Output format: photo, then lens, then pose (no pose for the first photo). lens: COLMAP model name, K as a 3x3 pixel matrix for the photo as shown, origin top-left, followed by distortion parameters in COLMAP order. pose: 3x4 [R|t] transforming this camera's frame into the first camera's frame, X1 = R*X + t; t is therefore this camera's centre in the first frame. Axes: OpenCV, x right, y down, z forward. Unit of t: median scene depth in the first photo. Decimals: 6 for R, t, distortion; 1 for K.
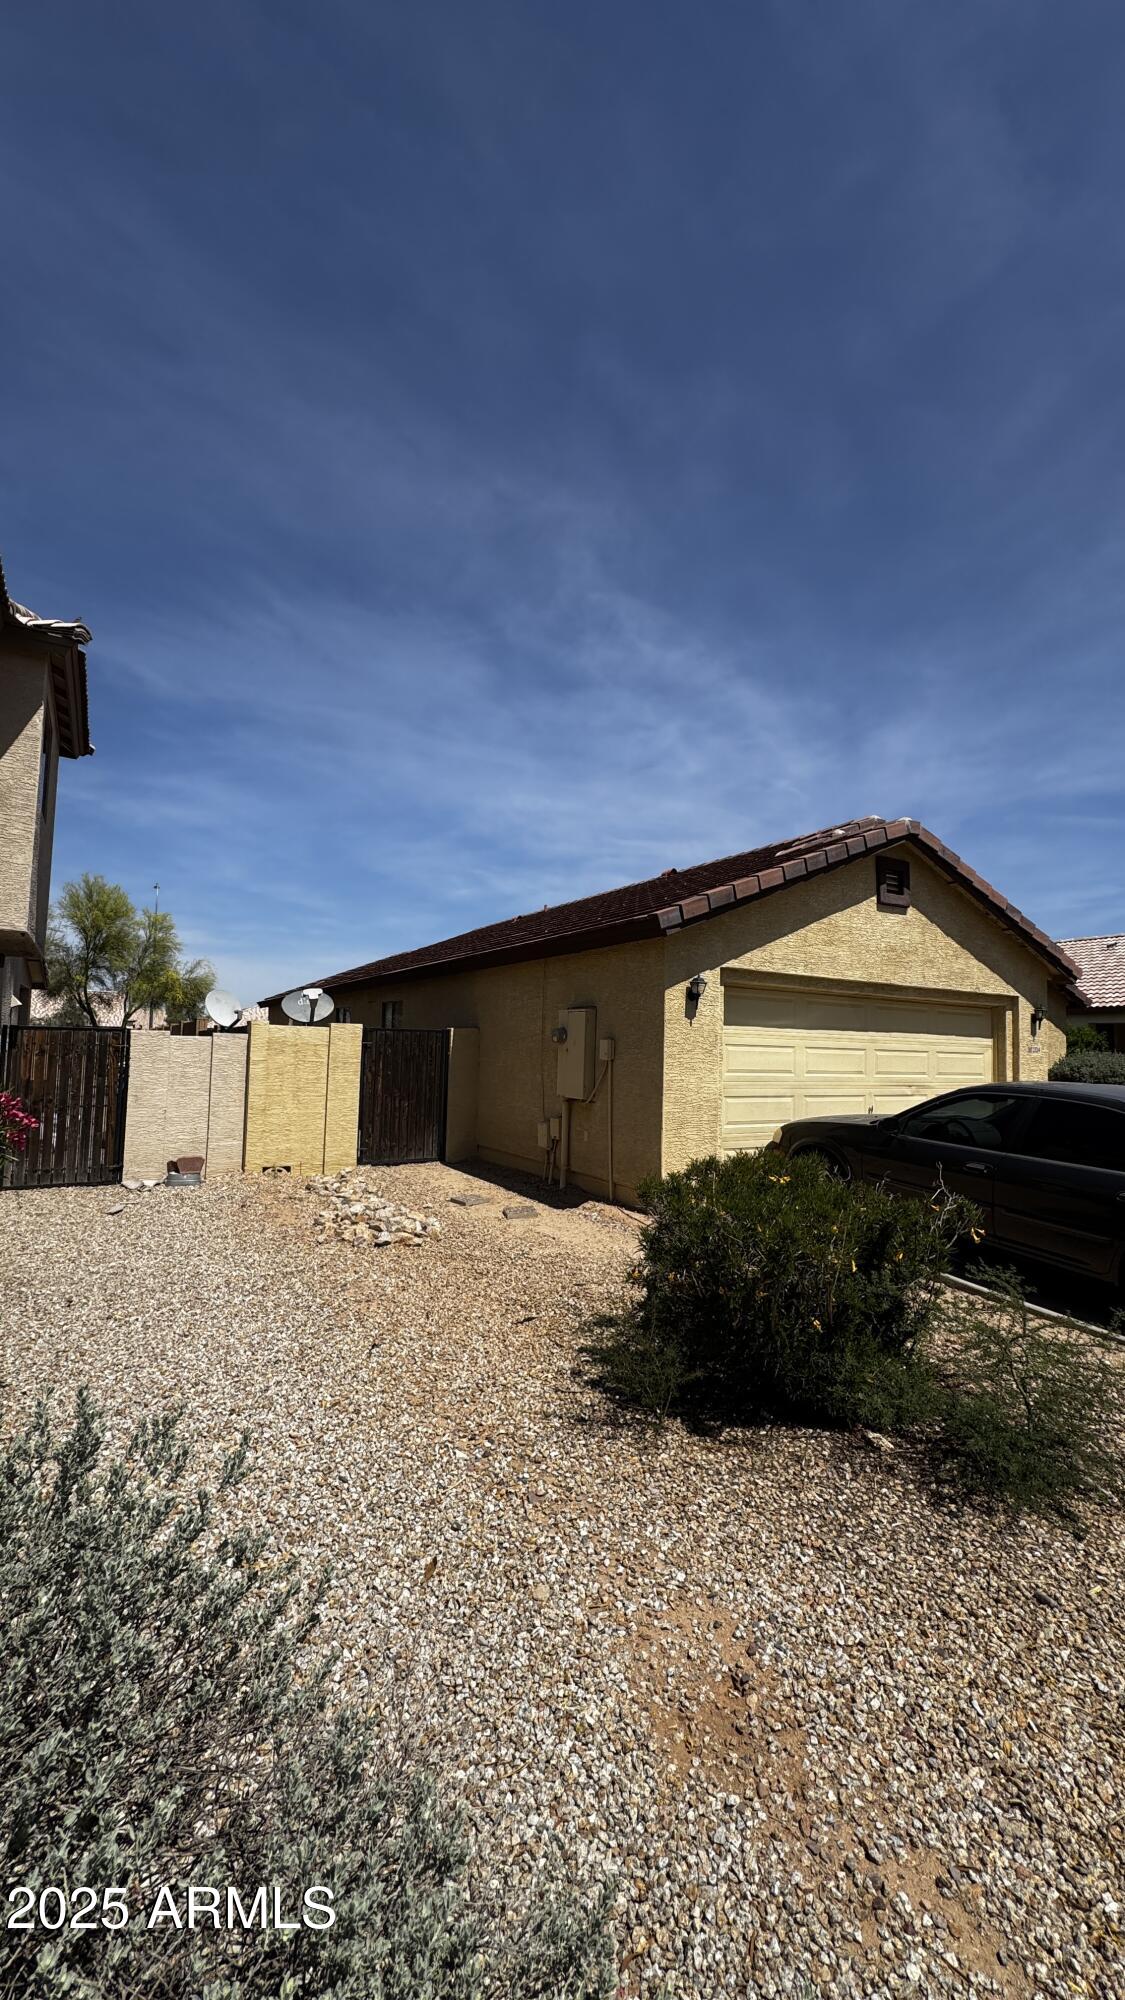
lens RADIAL K [[795.7, 0, 564.4], [0, 795.7, 1001.1], [0, 0, 1]] dist [-0.000487, 0.000370]
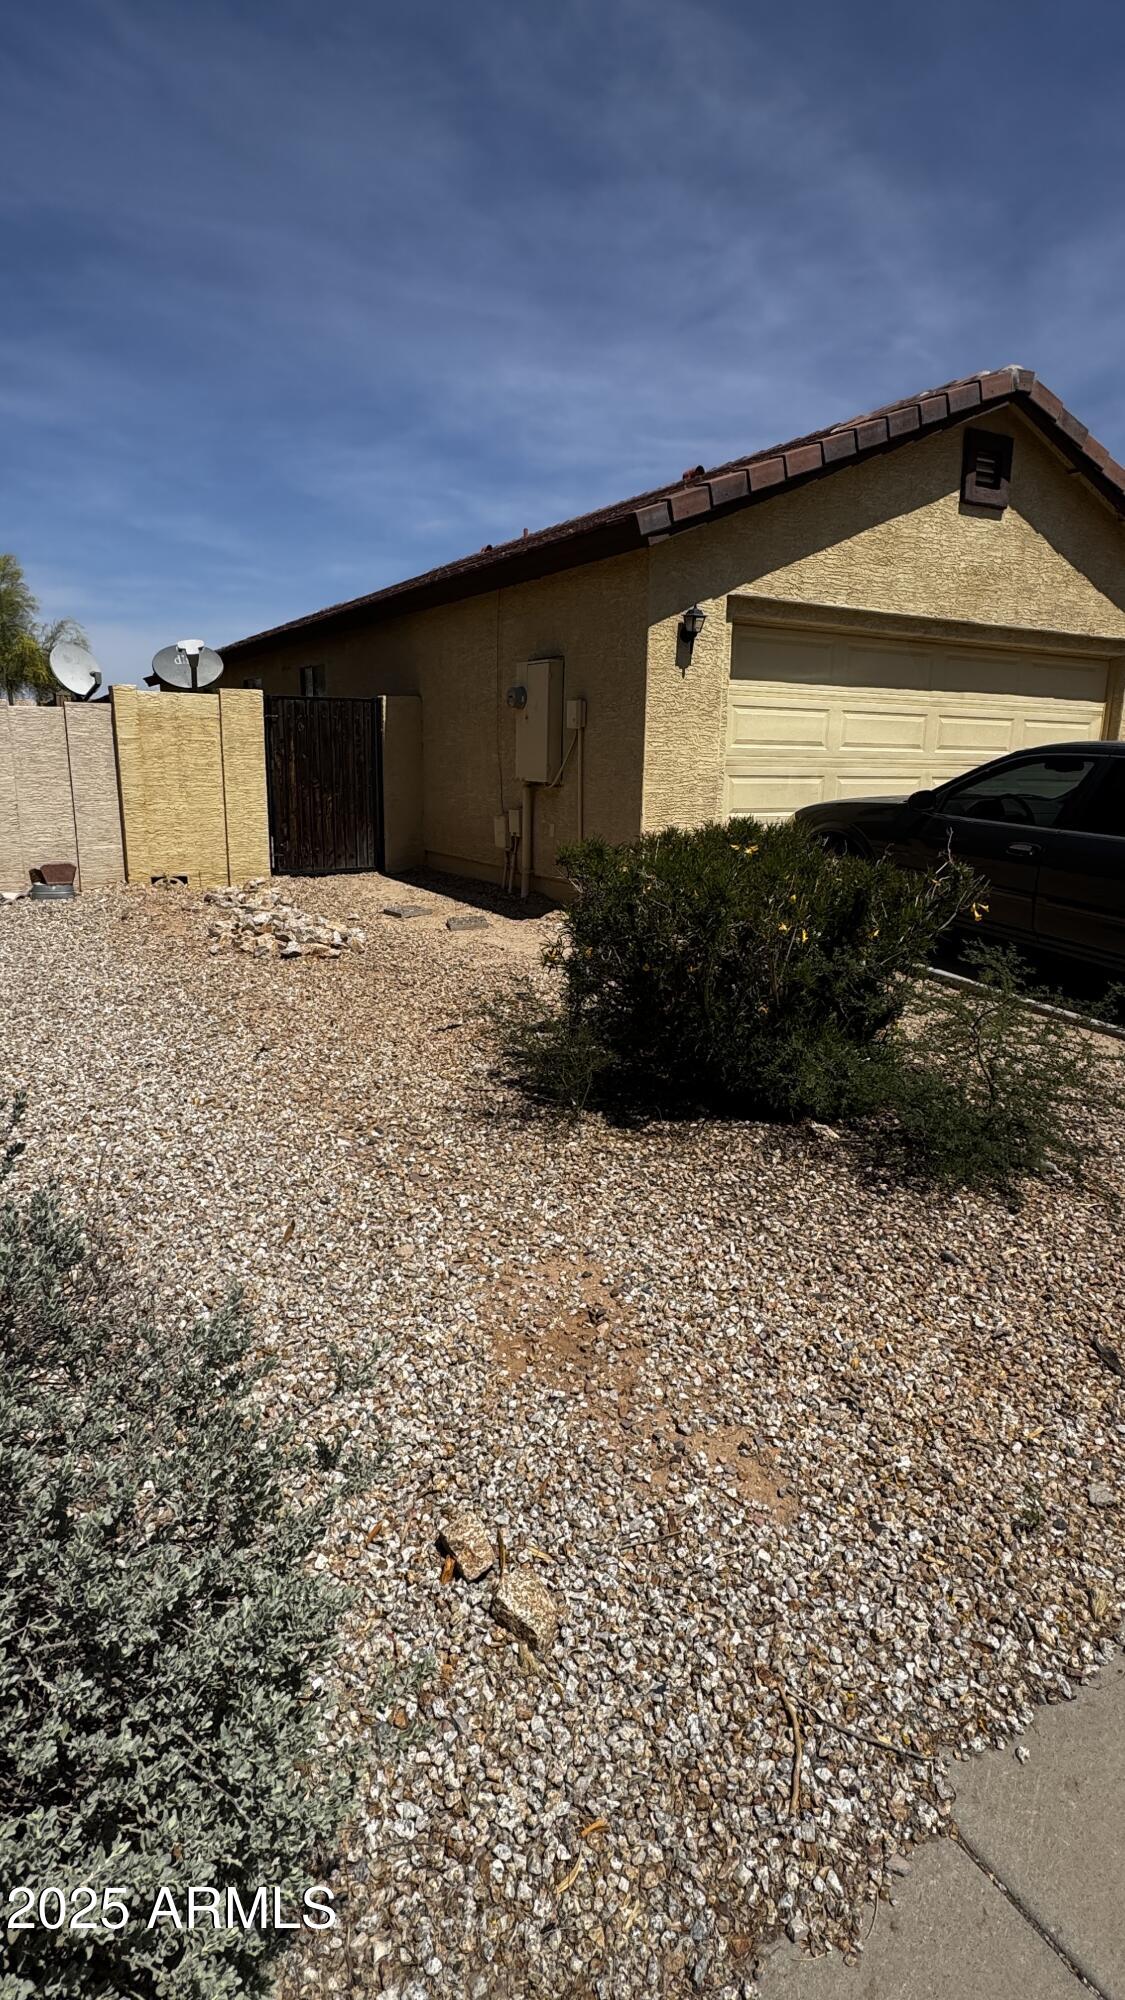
lens RADIAL K [[1039.8, 0, 564.2], [0, 1039.8, 995.4], [0, 0, 1]] dist [-0.001222, 0.000565]
pose [[0.999873, -0.005139, -0.015087, 0.061660], [0.009234, 0.958304, 0.285600, 0.038397], [0.012990, -0.285703, 0.958230, -0.027919]]
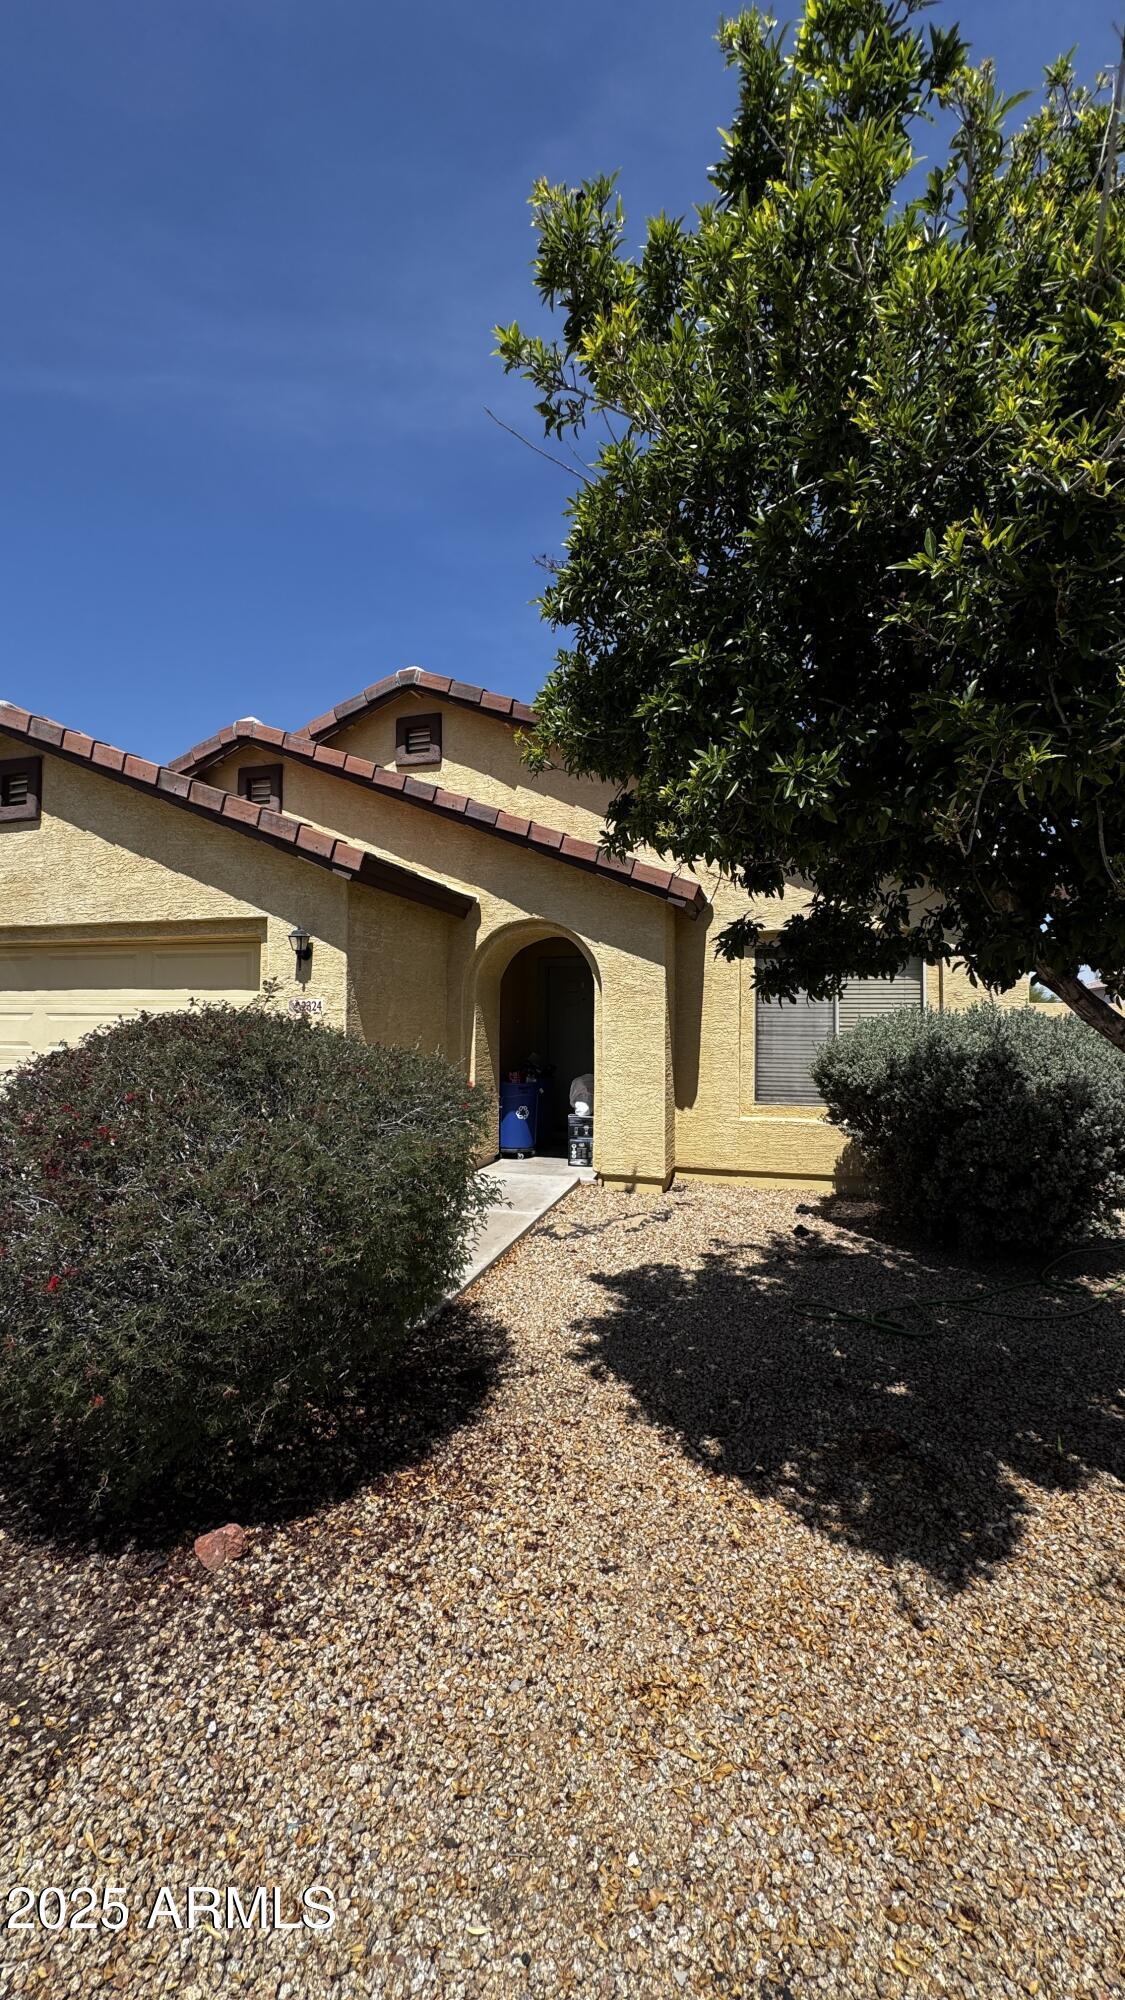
lens RADIAL K [[796.8, 0, 562.5], [0, 796.8, 1000.0], [0, 0, 1]] dist [0.000442, 0.000279]
pose [[0.695469, -0.045246, -0.717130, 1.606253], [0.055825, 0.998401, -0.008854, 0.103444], [0.716384, -0.033876, 0.696883, 1.036584]]
